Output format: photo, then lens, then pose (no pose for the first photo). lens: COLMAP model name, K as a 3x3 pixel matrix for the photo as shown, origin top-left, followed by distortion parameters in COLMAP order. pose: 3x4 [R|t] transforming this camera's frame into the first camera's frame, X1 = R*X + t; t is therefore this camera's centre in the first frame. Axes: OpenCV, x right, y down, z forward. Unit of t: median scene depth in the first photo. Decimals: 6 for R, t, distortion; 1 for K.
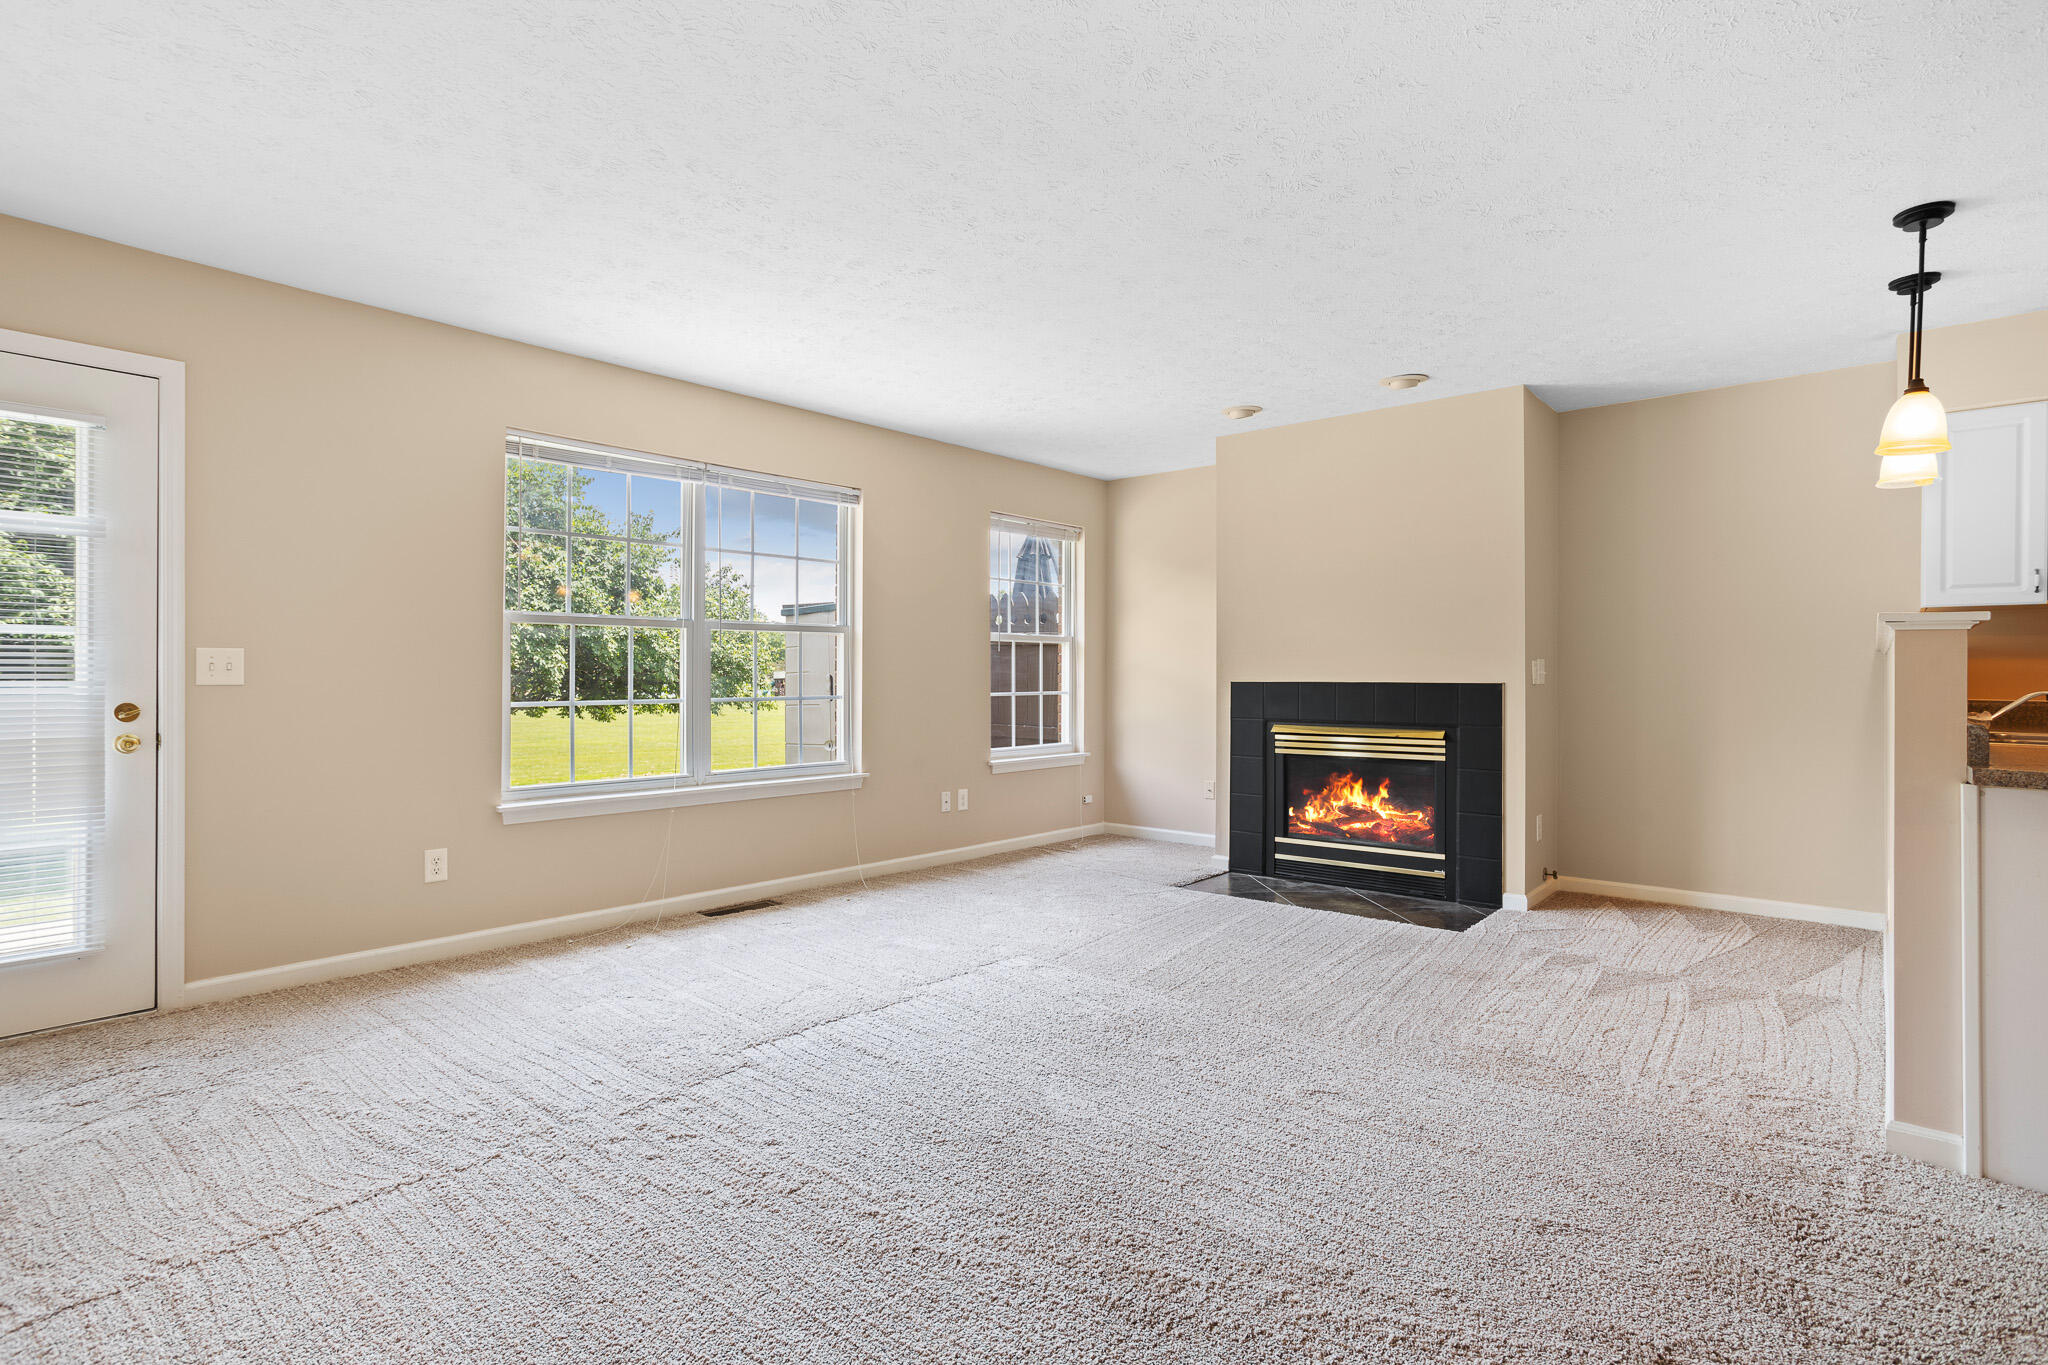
lens RADIAL K [[1009.1, 0, 1035.7], [0, 1009.1, 677.8], [0, 0, 1]] dist [-0.000592, 0.000313]
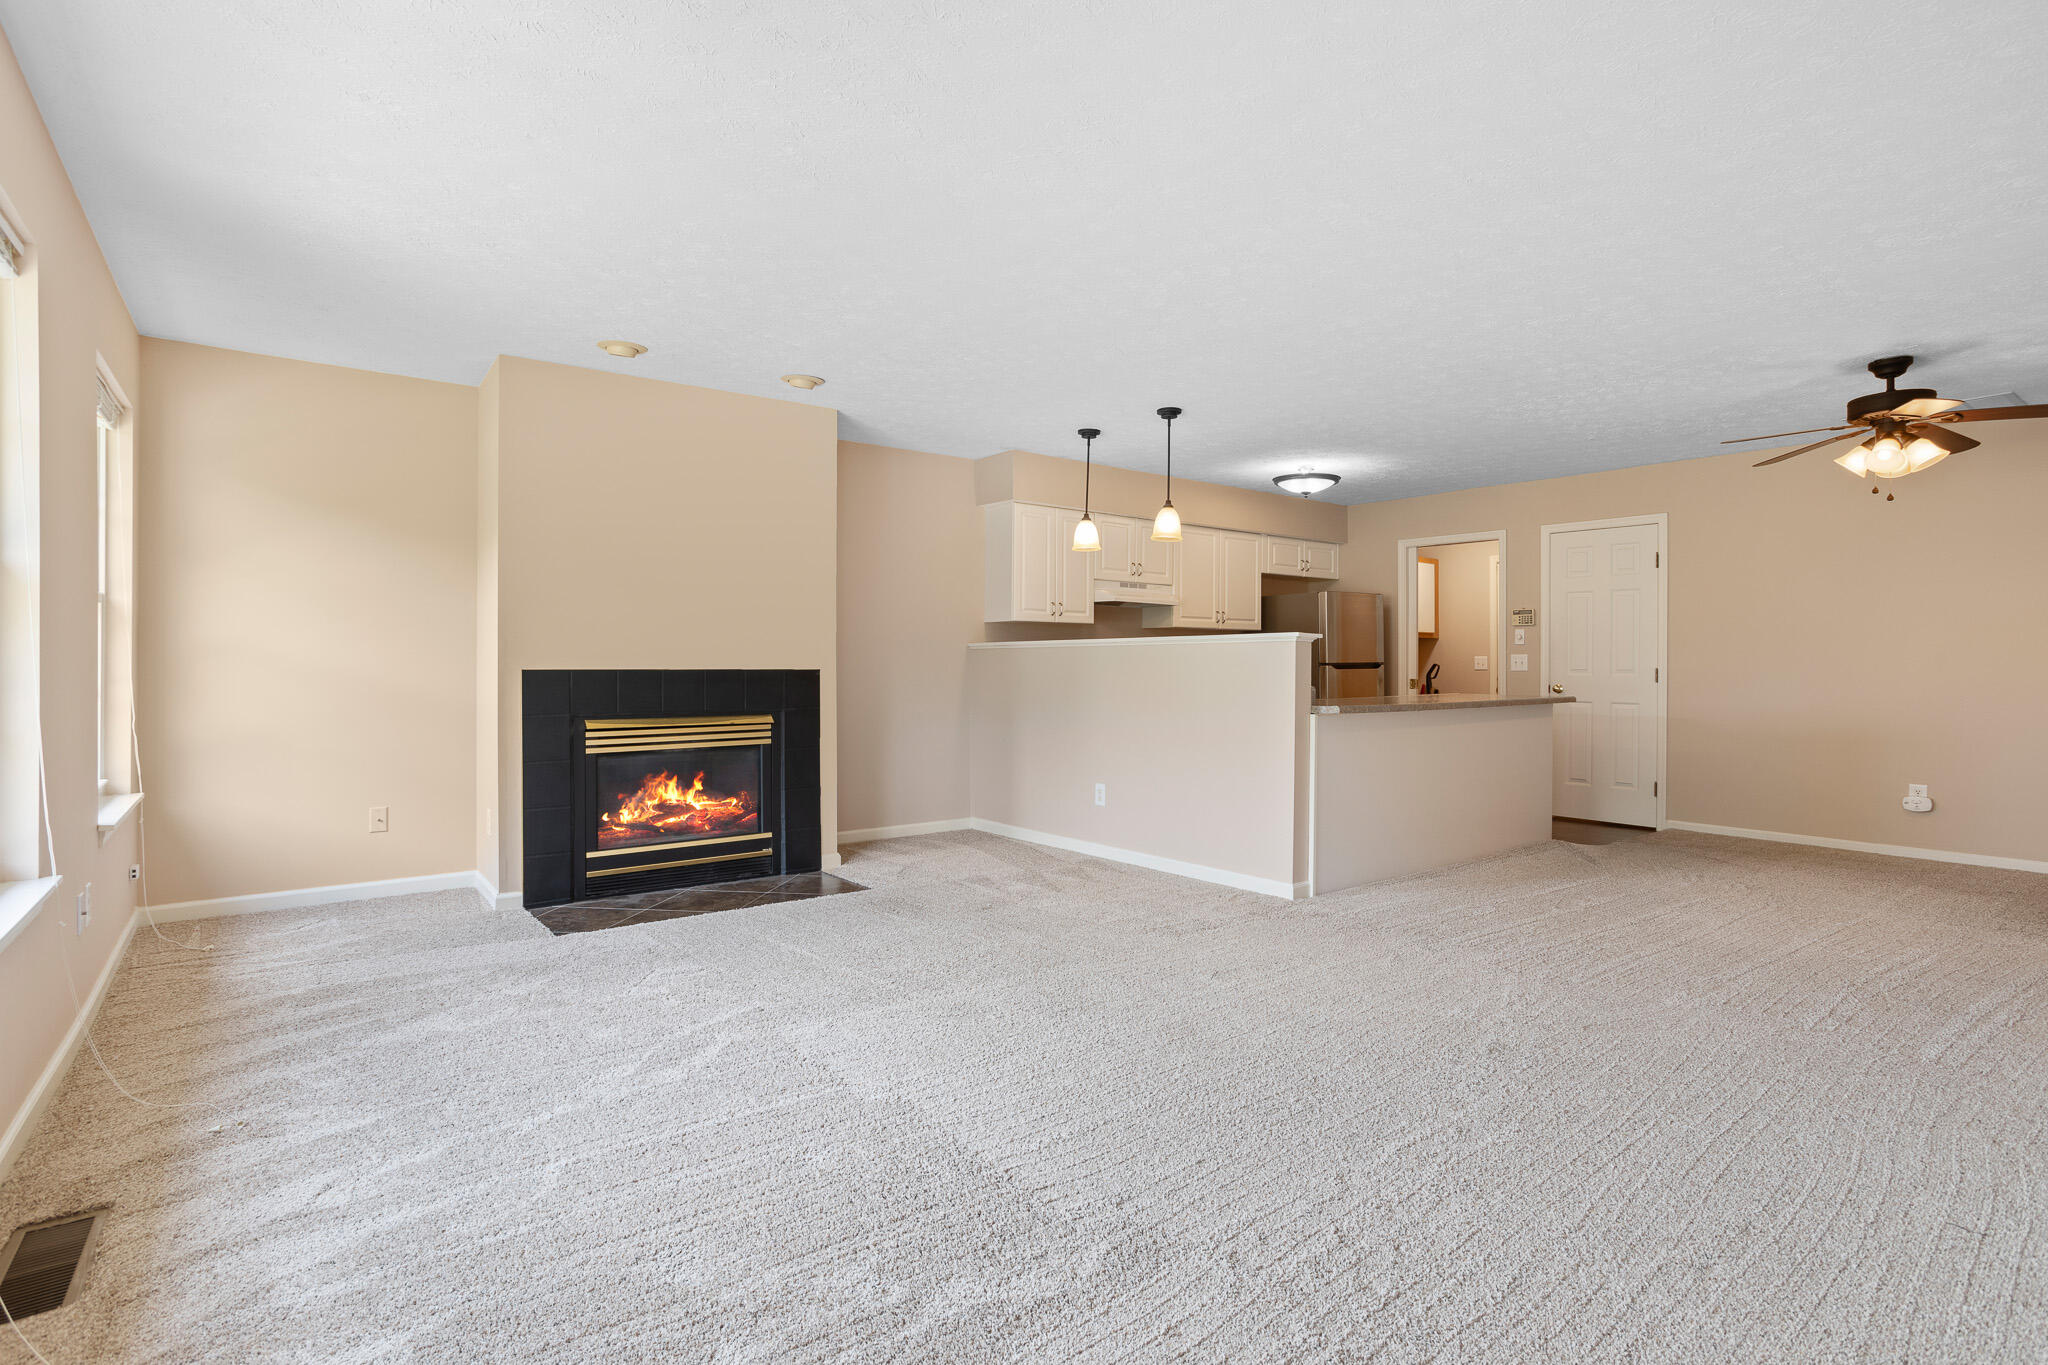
lens RADIAL K [[1009.1, 0, 1032.6], [0, 1009.1, 680.3], [0, 0, 1]] dist [-0.000592, 0.000313]
pose [[0.225707, -0.014161, 0.974092, -0.521654], [-0.002194, 0.999884, 0.015044, -0.000597], [-0.974193, -0.005533, 0.225650, 0.461881]]
